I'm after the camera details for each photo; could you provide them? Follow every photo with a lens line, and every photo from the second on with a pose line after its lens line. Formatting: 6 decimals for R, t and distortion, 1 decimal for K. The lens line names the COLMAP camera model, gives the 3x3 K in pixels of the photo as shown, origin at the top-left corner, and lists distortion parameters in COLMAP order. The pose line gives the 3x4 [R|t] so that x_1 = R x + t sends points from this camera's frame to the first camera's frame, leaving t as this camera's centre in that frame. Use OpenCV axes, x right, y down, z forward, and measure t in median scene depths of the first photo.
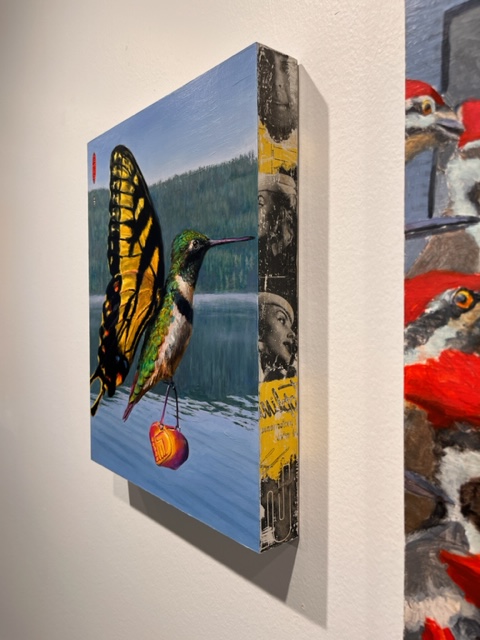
lens RADIAL K [[492.2, 0, 240.0], [0, 492.2, 320.0], [0, 0, 1]] dist [0.072444, -0.123350]
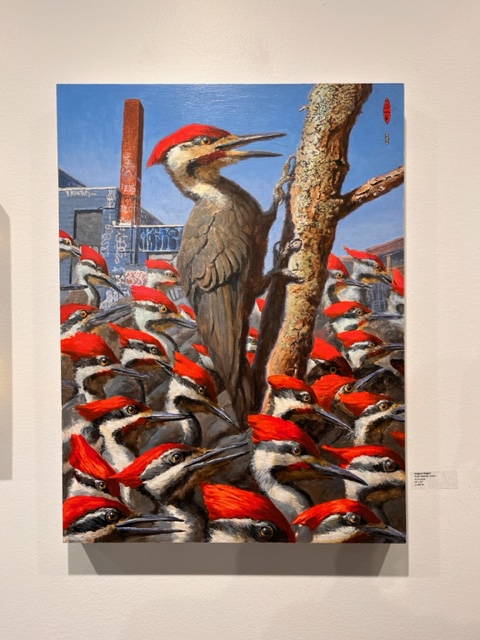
lens RADIAL K [[492.2, 0, 240.0], [0, 492.2, 320.0], [0, 0, 1]] dist [0.072444, -0.123350]
pose [[0.662880, -0.009776, 0.748662, -1.011998], [0.024086, 0.999676, -0.008273, 0.035576], [-0.748338, 0.023516, 0.662900, -1.455030]]
